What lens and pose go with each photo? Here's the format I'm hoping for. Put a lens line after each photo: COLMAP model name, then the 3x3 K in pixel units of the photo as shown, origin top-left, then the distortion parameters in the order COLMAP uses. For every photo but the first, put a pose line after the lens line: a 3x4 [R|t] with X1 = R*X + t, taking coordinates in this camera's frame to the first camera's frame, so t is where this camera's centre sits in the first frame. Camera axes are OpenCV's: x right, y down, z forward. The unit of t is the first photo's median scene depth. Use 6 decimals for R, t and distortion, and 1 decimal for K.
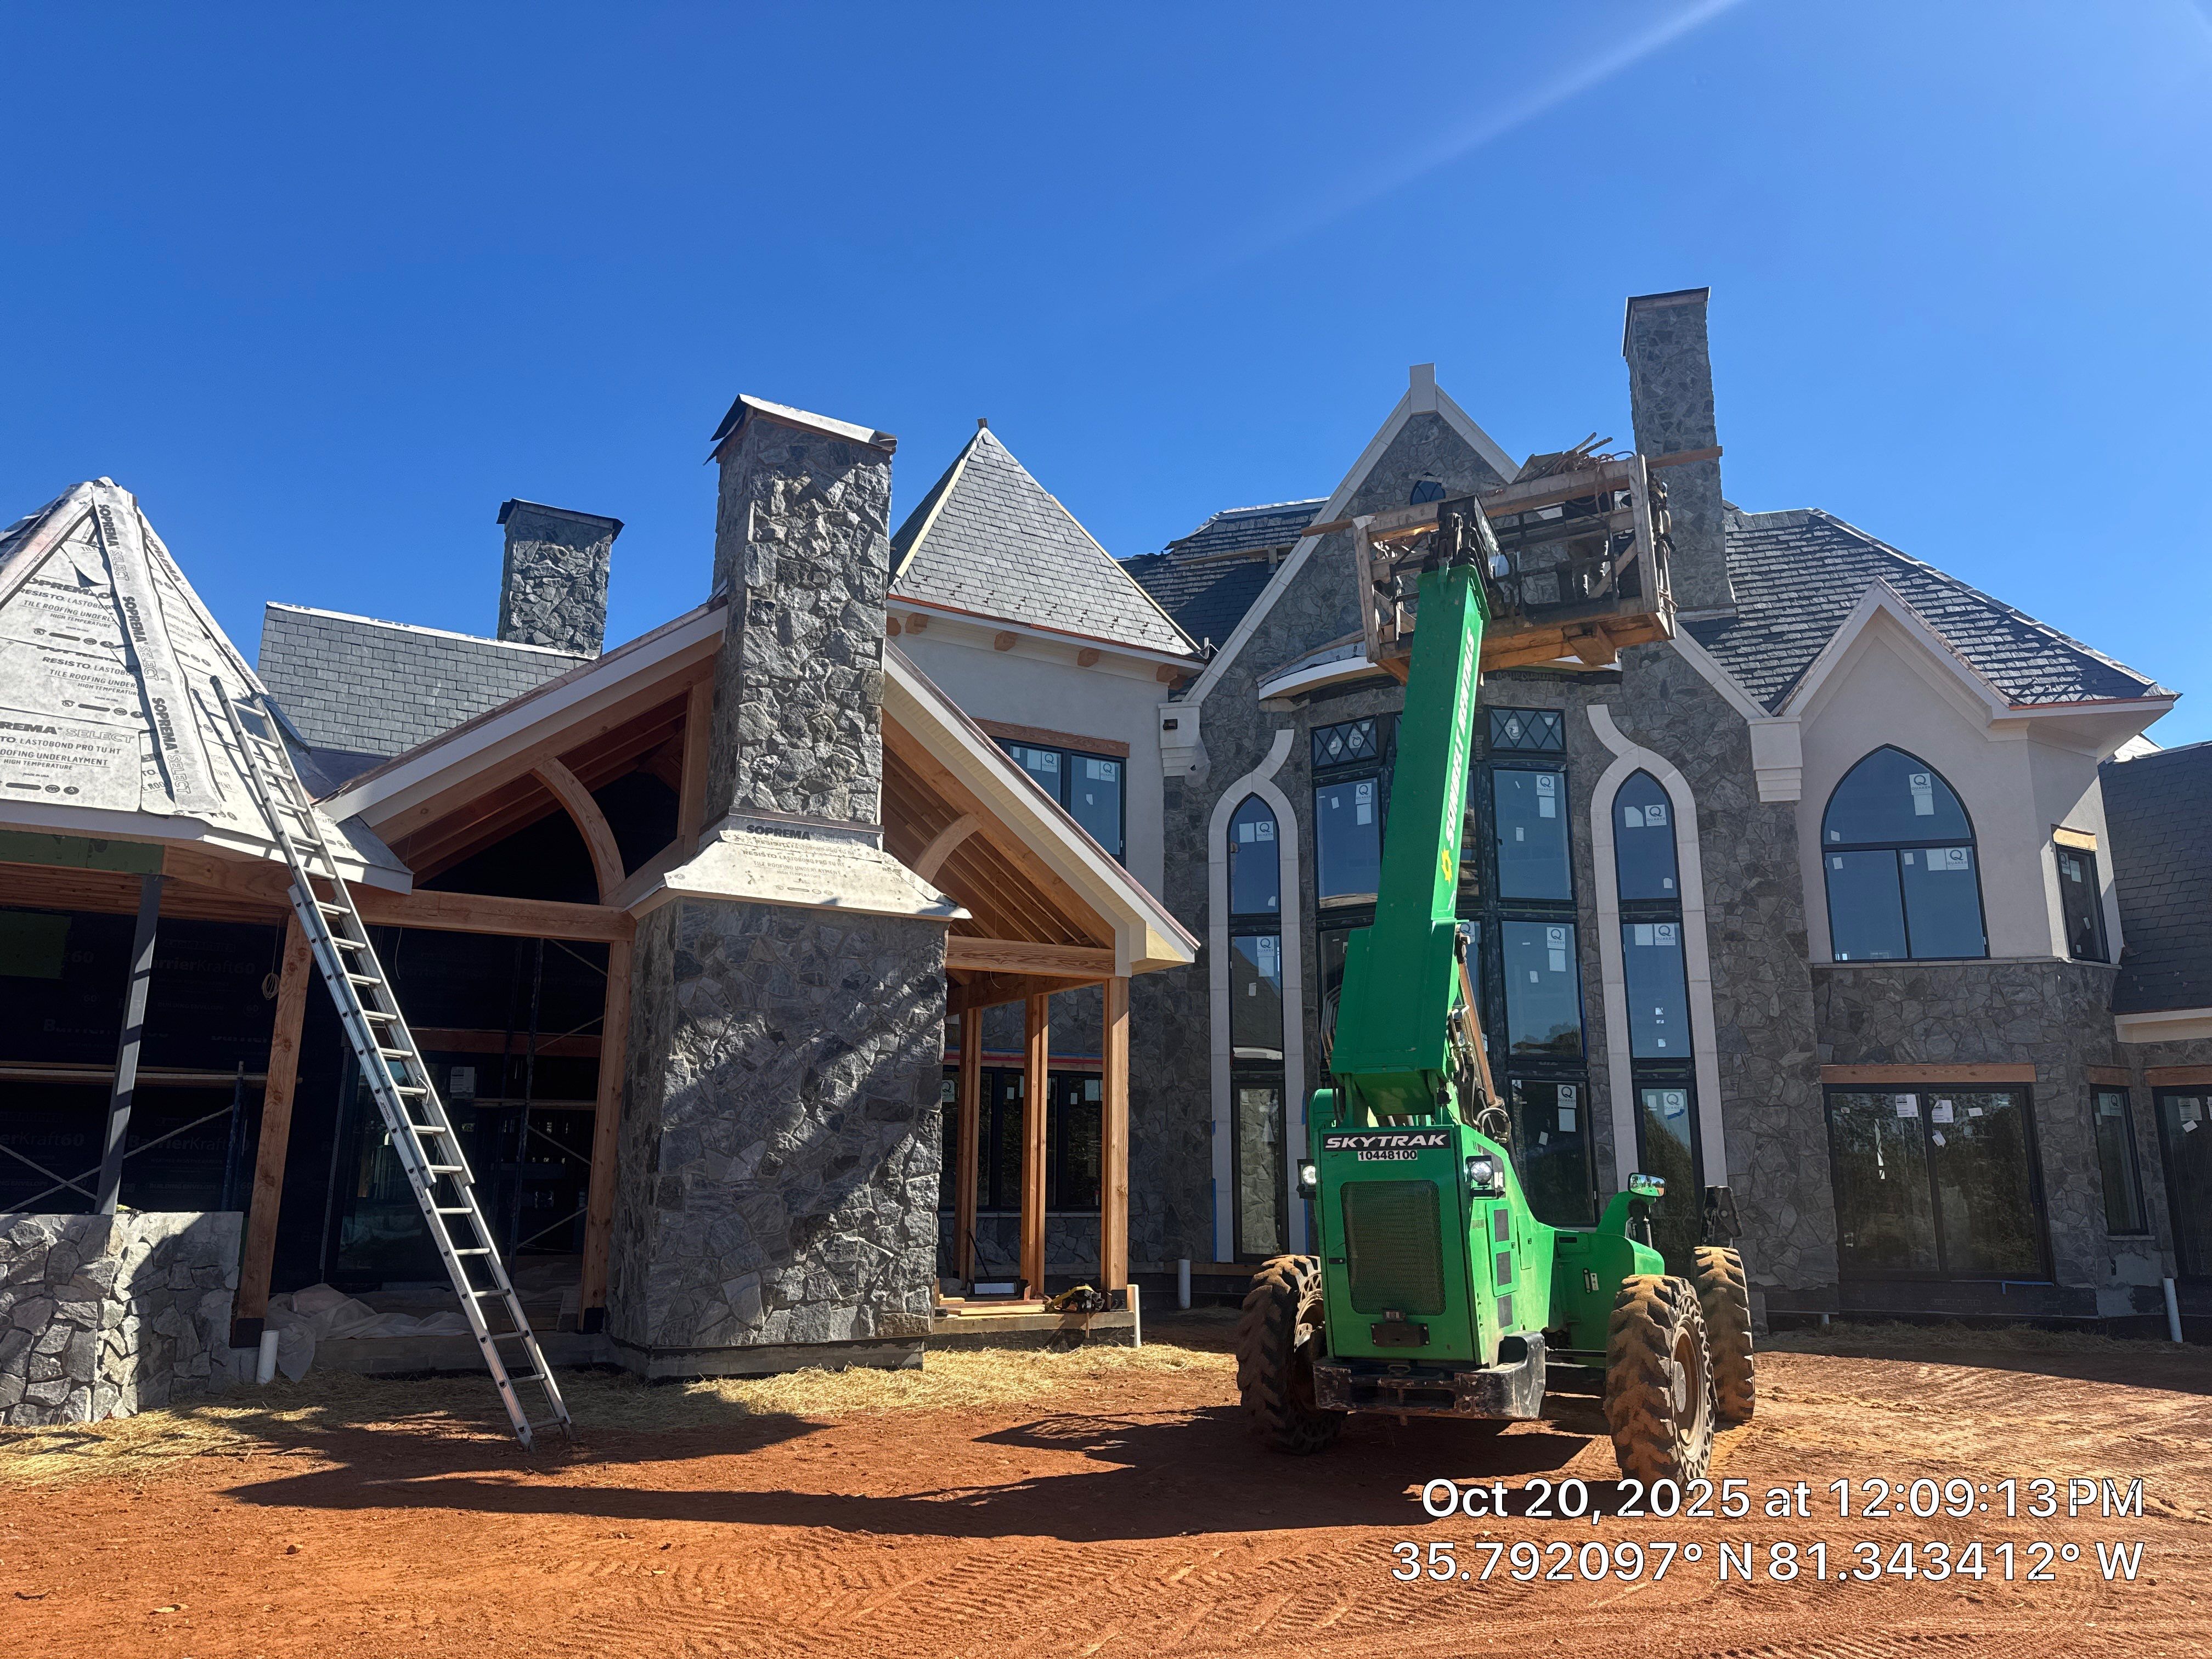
lens RADIAL K [[1465.3, 0, 1084.0], [0, 1465.3, 843.5], [0, 0, 1]] dist [0.163122, -0.257234]
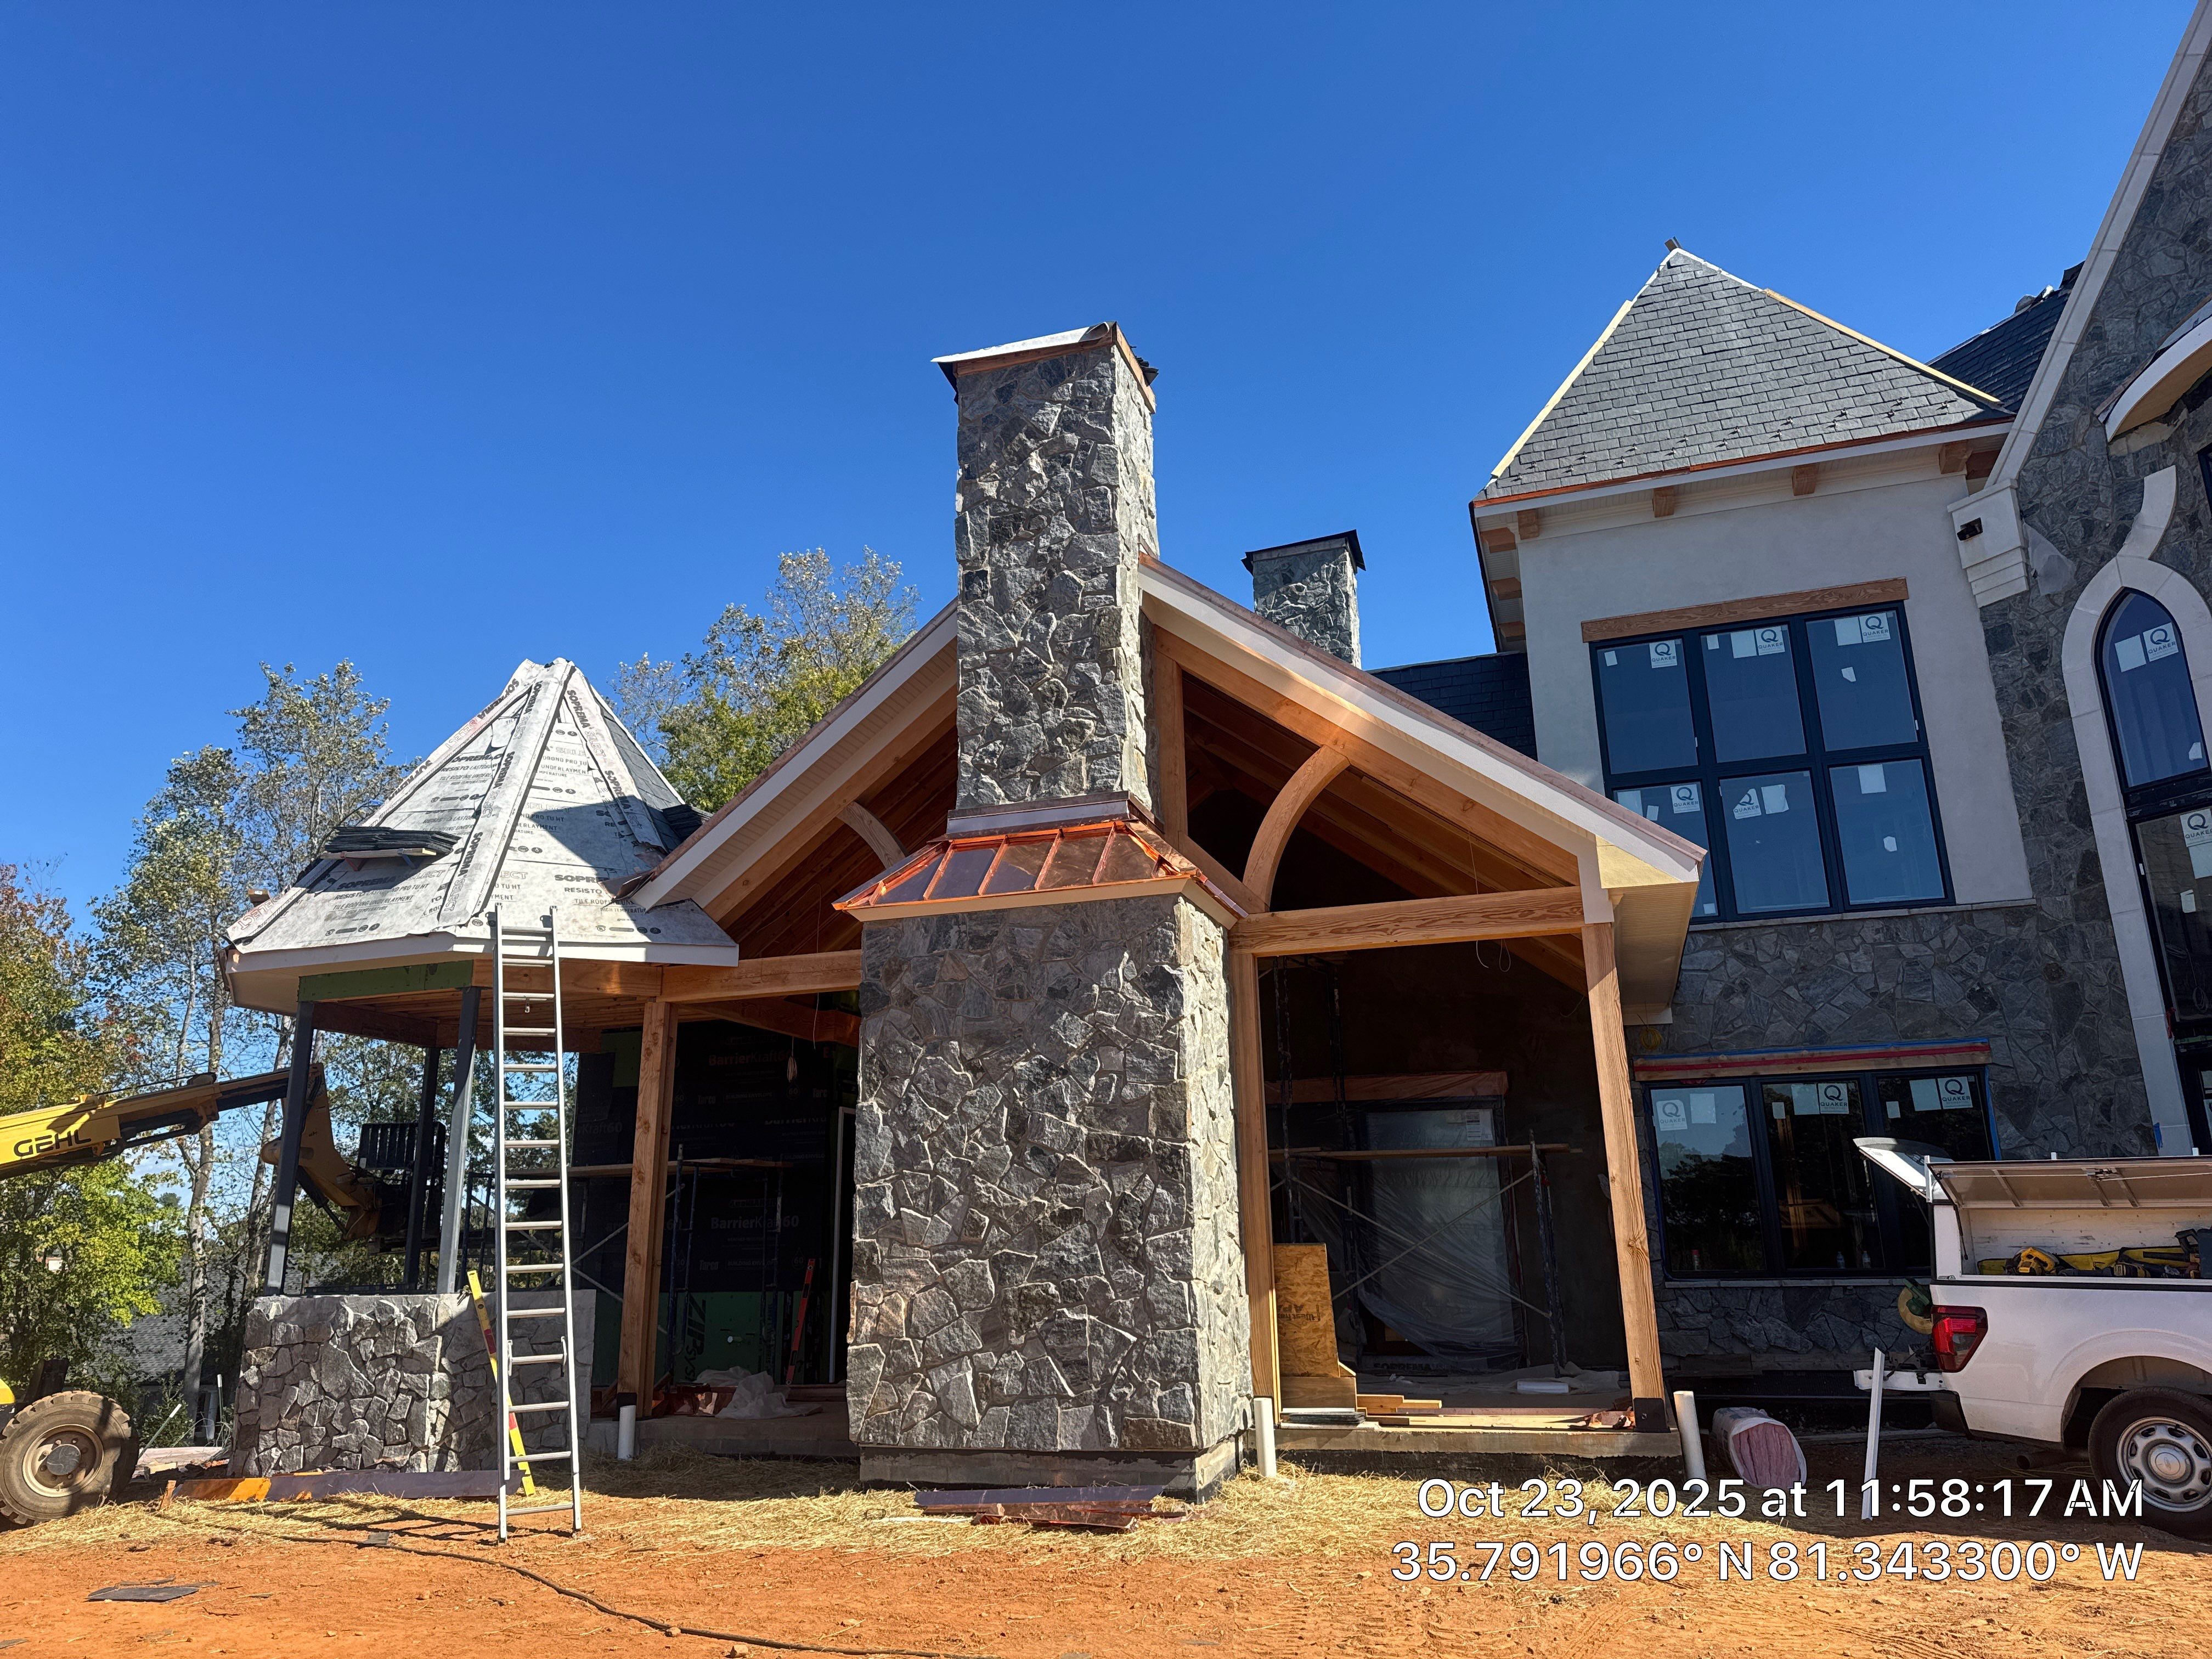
lens RADIAL K [[1489.7, 0, 1156.2], [0, 1489.7, 829.3], [0, 0, 1]] dist [0.134441, -0.151121]
pose [[0.695047, -0.216086, -0.685723, 0.427727], [0.187771, 0.975221, -0.116988, 0.106952], [0.694011, -0.047447, 0.718399, 0.430044]]
